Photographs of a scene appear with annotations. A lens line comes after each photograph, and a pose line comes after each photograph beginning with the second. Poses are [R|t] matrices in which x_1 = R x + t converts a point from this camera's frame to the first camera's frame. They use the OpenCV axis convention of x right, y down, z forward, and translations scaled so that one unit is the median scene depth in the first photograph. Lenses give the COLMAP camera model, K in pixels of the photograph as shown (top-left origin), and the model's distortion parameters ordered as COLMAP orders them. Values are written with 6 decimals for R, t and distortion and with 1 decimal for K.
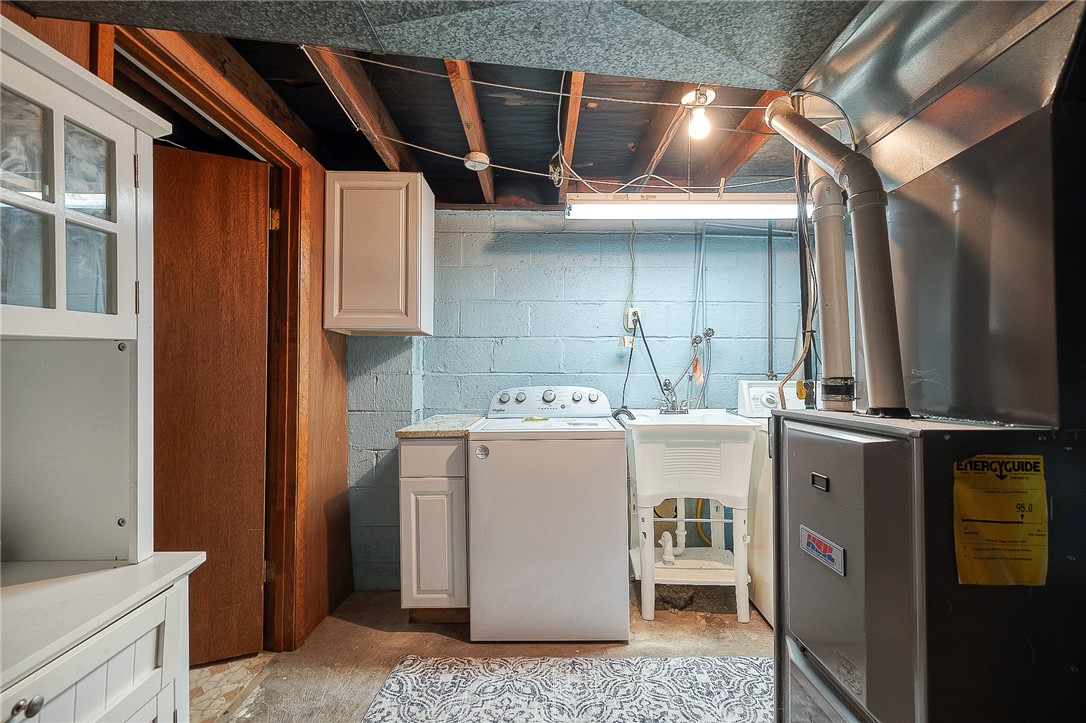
lens RADIAL K [[495.6, 0, 544.5], [0, 495.6, 361.0], [0, 0, 1]] dist [0.001448, 0.000074]
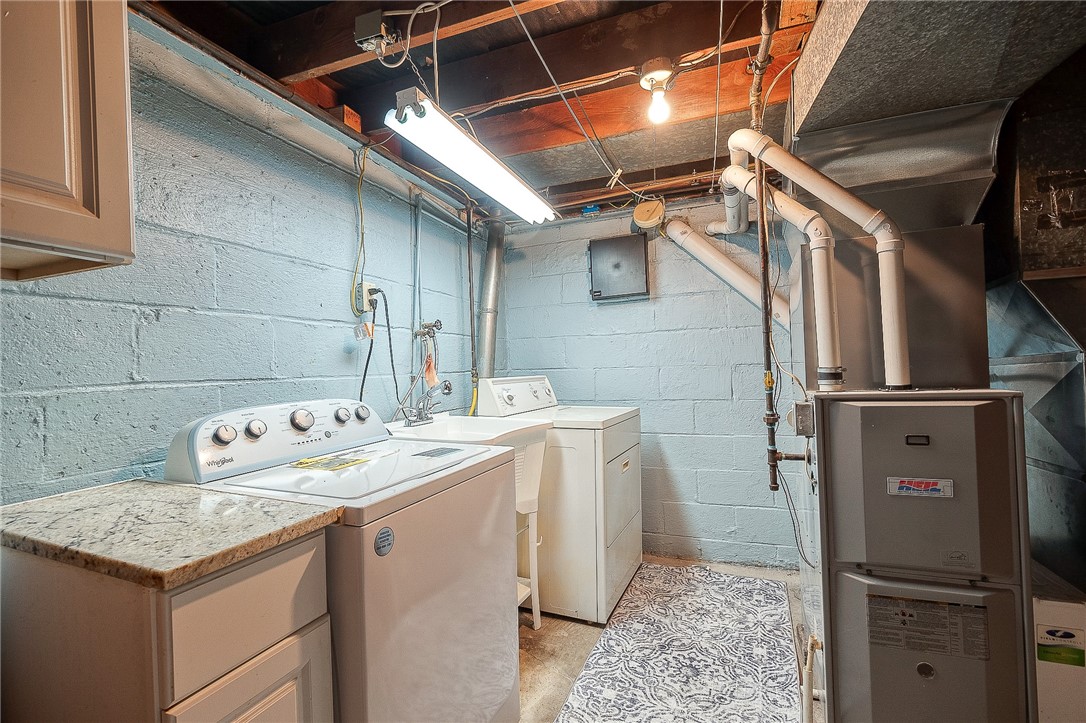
lens RADIAL K [[495.6, 0, 547.0], [0, 495.6, 365.4], [0, 0, 1]] dist [0.001448, 0.000074]
pose [[0.364322, -0.010281, 0.931216, -0.414716], [0.004802, 0.999947, 0.009161, 0.005828], [-0.931261, 0.001134, 0.364352, 0.538268]]
